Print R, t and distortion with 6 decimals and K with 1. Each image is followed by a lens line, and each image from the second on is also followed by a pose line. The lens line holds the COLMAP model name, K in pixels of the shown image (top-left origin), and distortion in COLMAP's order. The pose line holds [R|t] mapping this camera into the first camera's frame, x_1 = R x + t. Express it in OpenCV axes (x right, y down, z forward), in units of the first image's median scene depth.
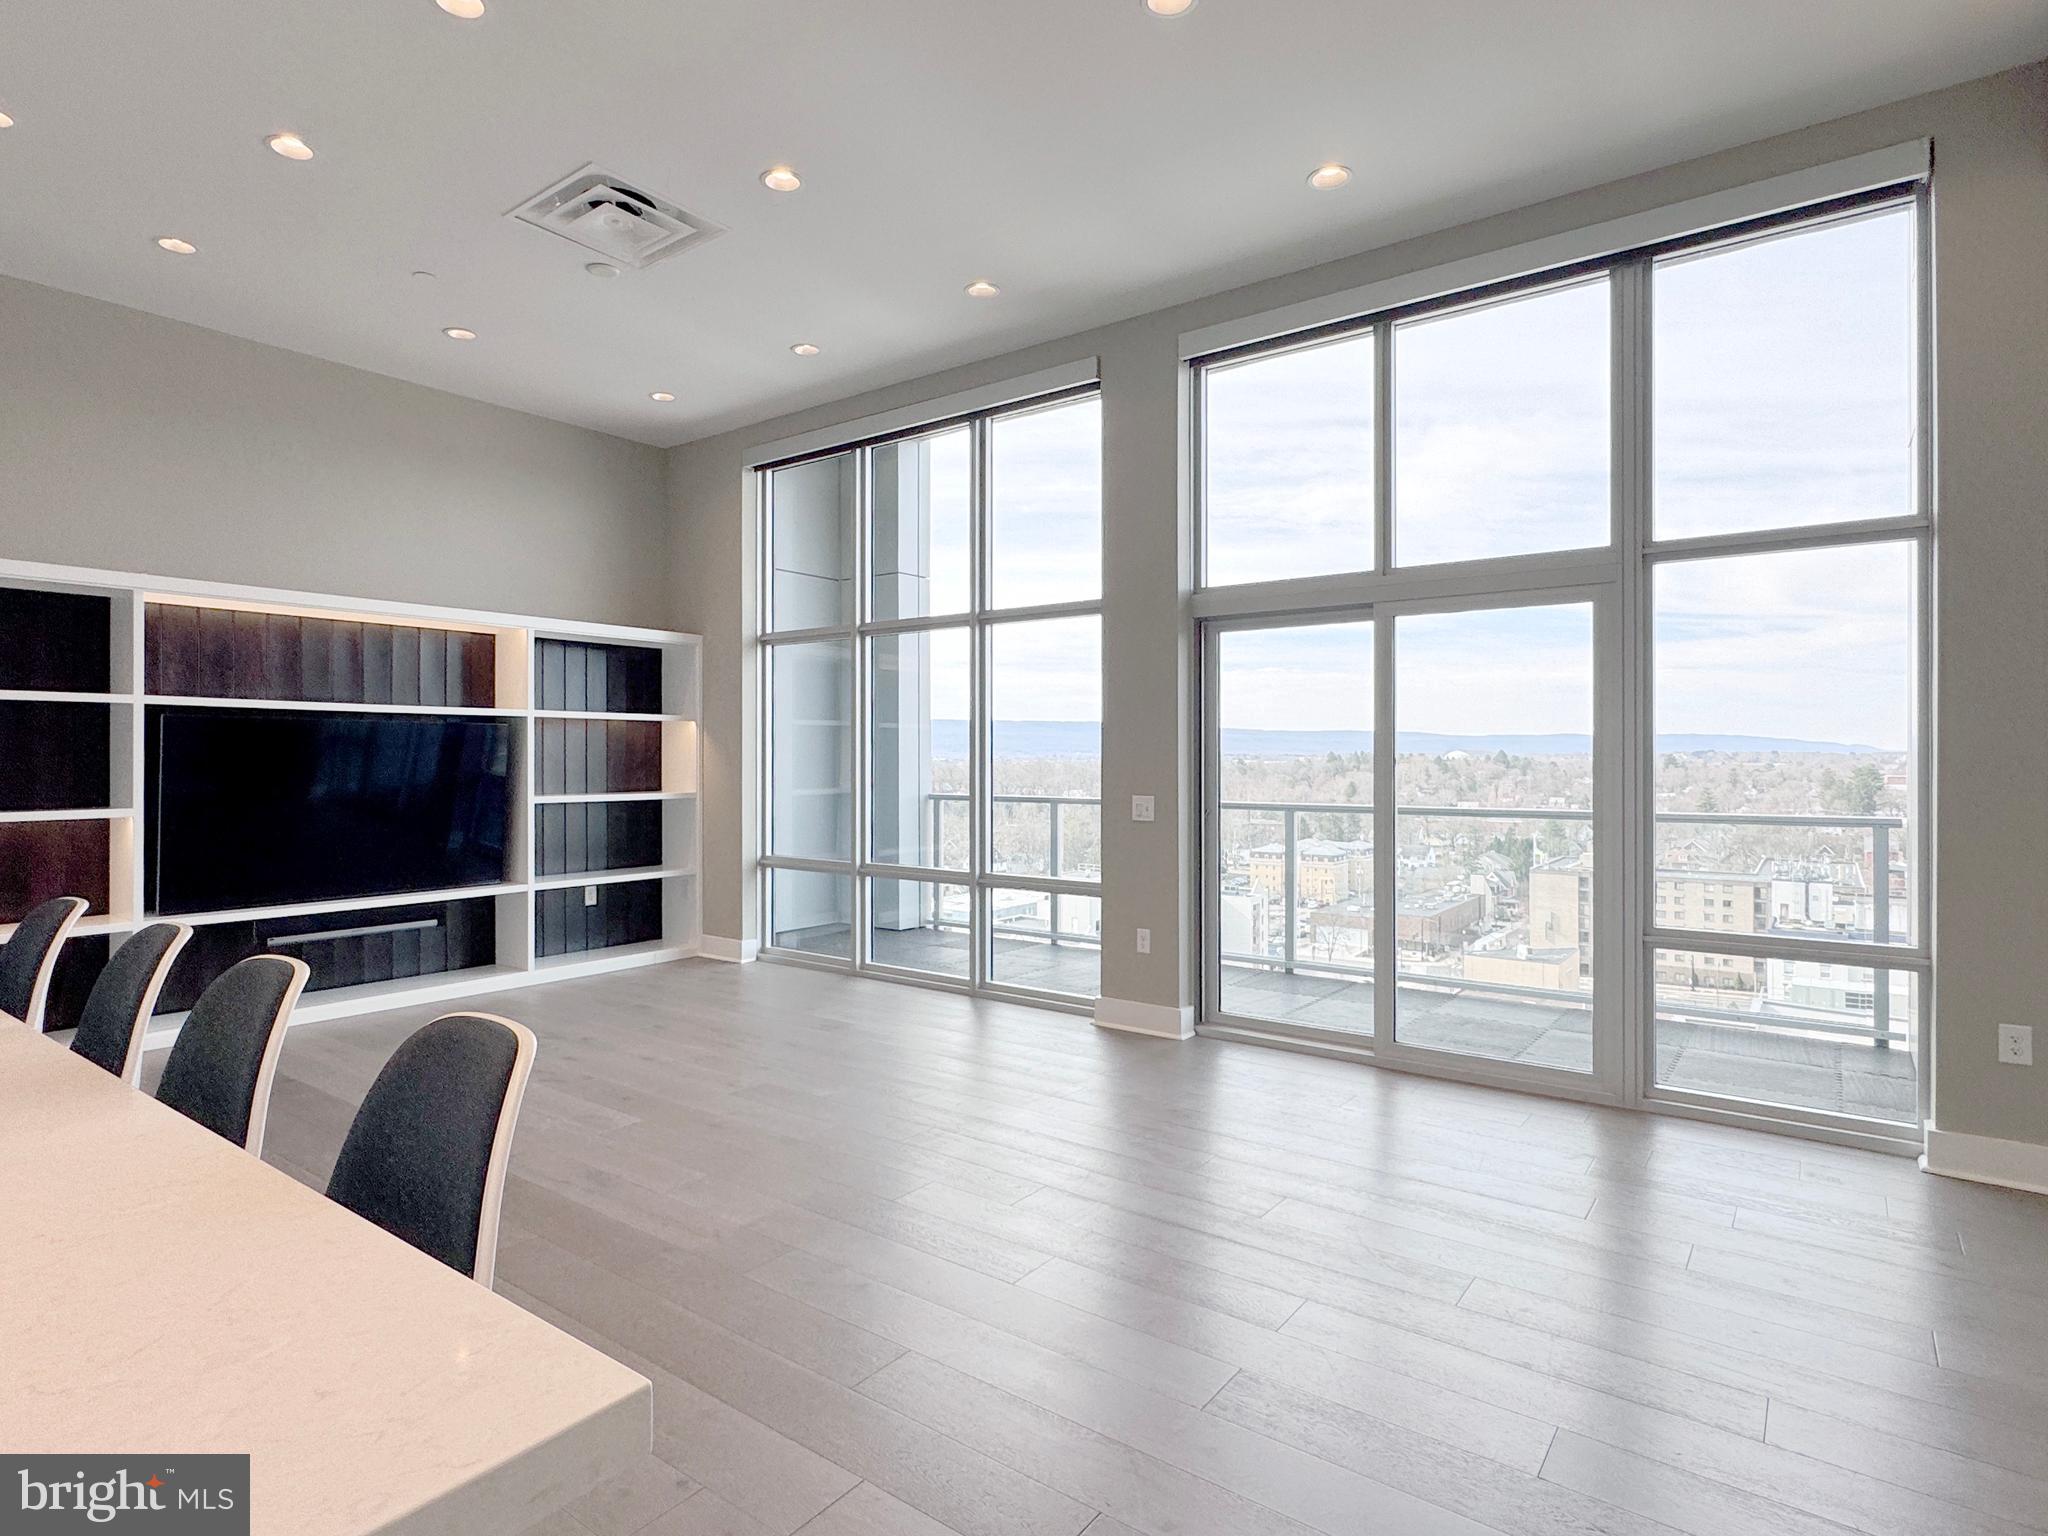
lens RADIAL K [[1089.2, 0, 996.9], [0, 1089.2, 753.6], [0, 0, 1]] dist [-0.007629, 0.002577]
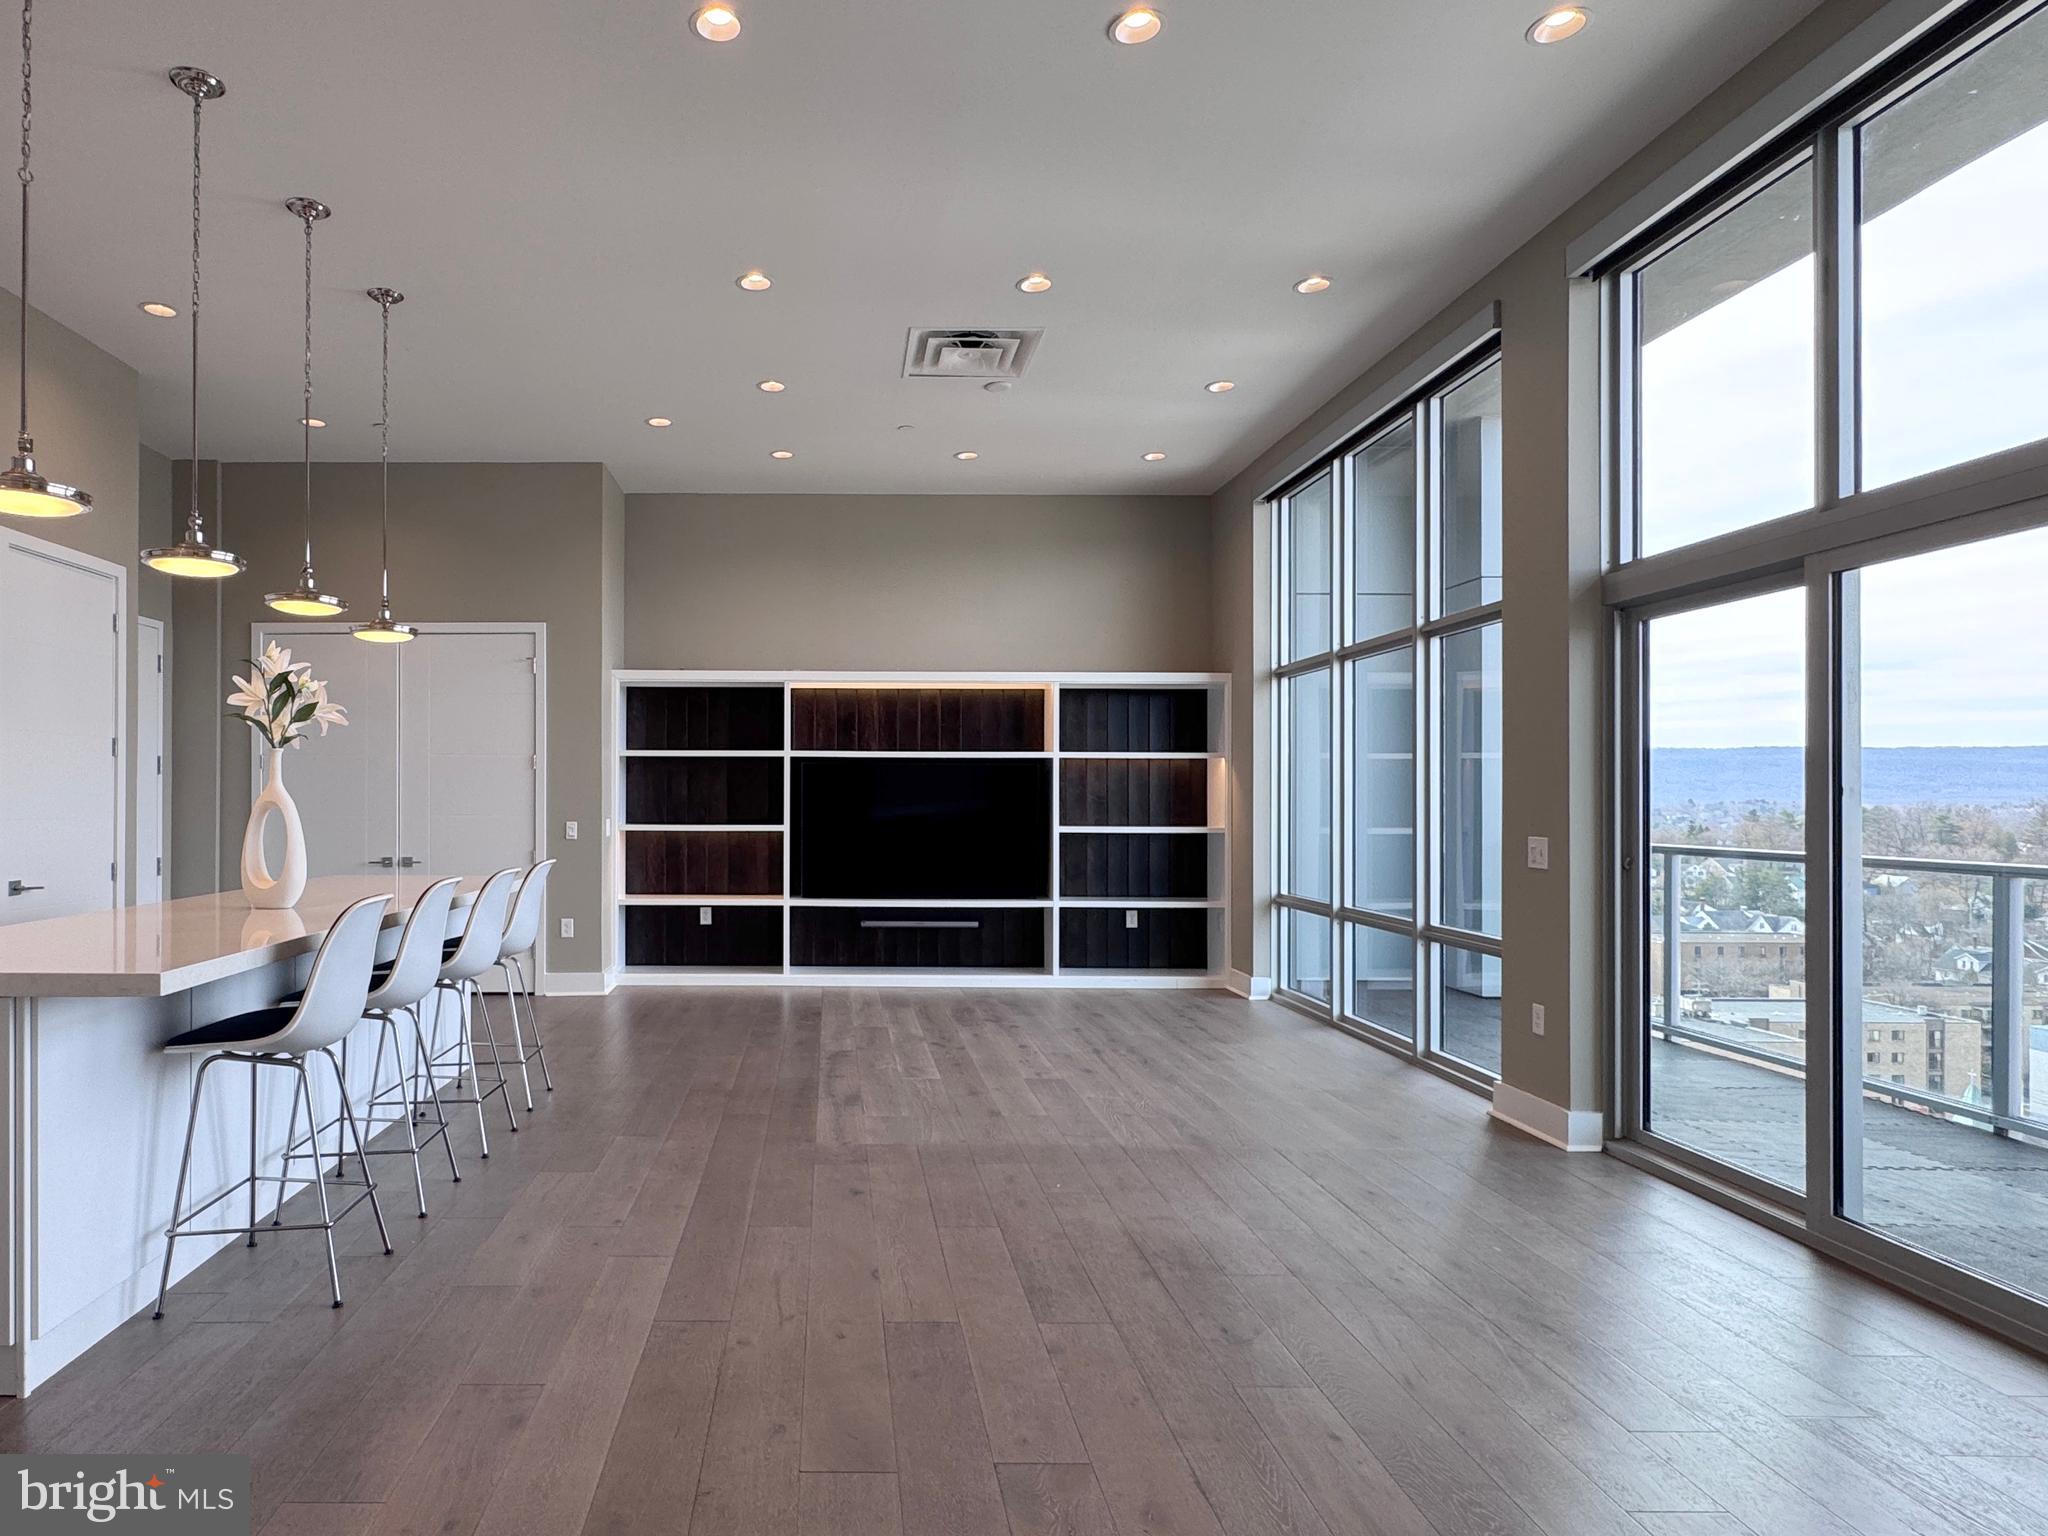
lens RADIAL K [[1127.5, 0, 801.5], [0, 1127.5, 798.5], [0, 0, 1]] dist [-0.022511, 0.003504]
pose [[0.587627, 0.002455, -0.809128, 0.352254], [-0.001748, 0.999997, 0.001765, 0.007244], [0.809130, 0.000377, 0.587629, 0.061746]]
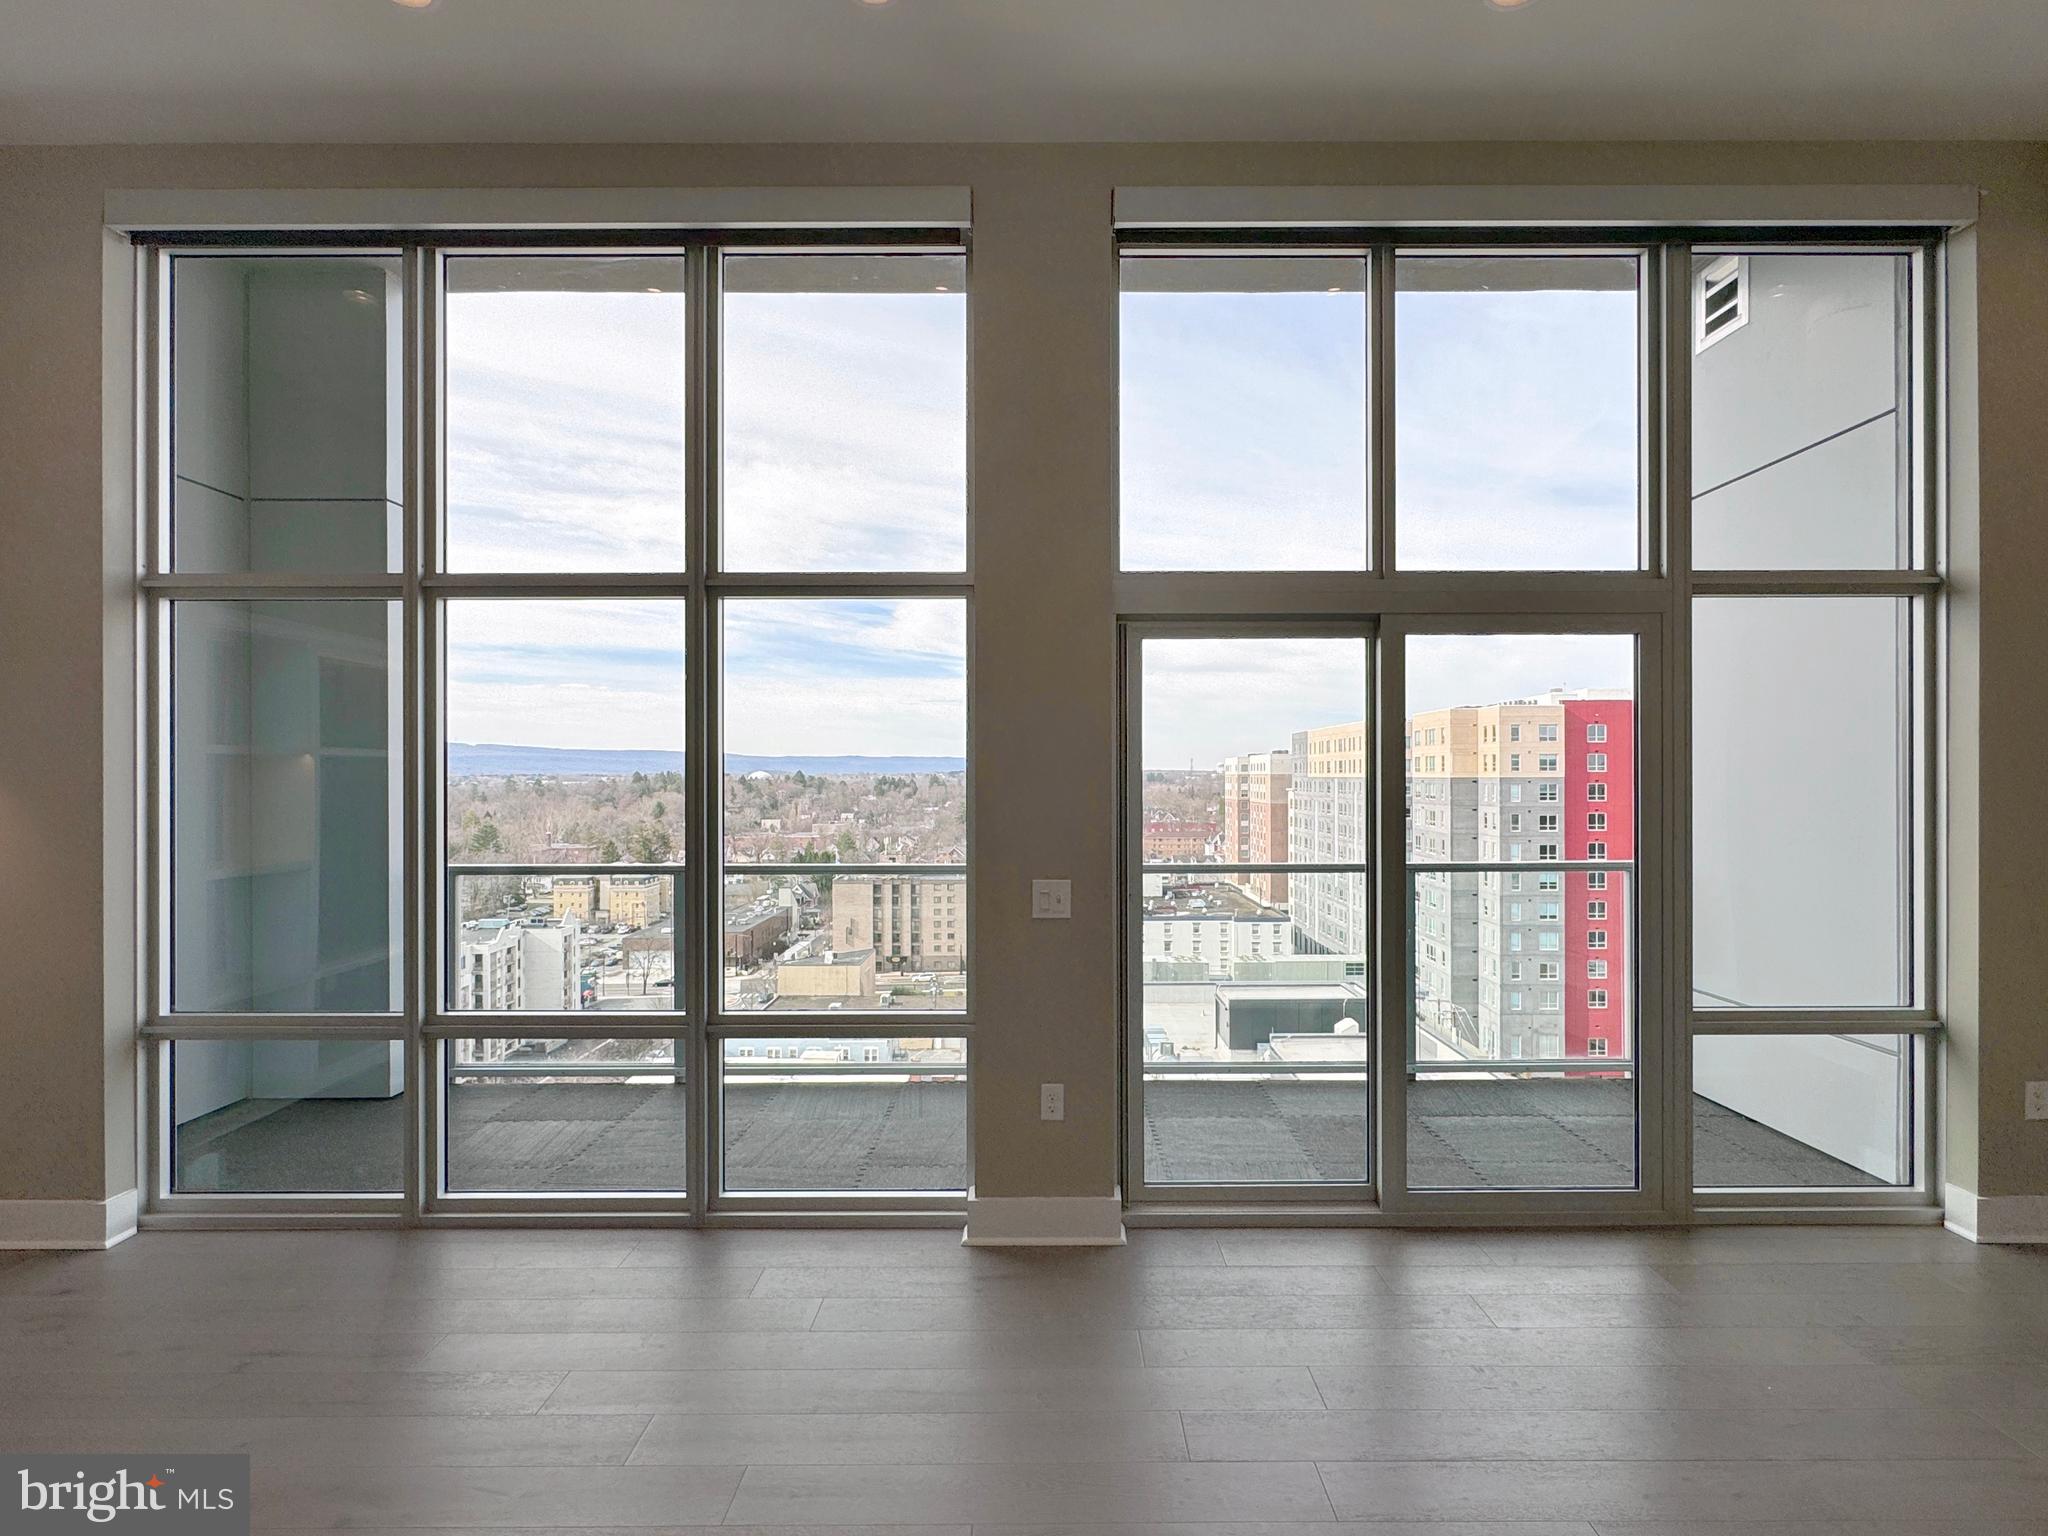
lens RADIAL K [[1089.2, 0, 1041.4], [0, 1089.2, 773.8], [0, 0, 1]] dist [-0.007629, 0.002577]
pose [[0.790318, -0.001222, 0.612696, -0.198756], [0.000686, 0.999999, 0.001109, -0.018886], [-0.612697, -0.000457, 0.790318, 0.359274]]
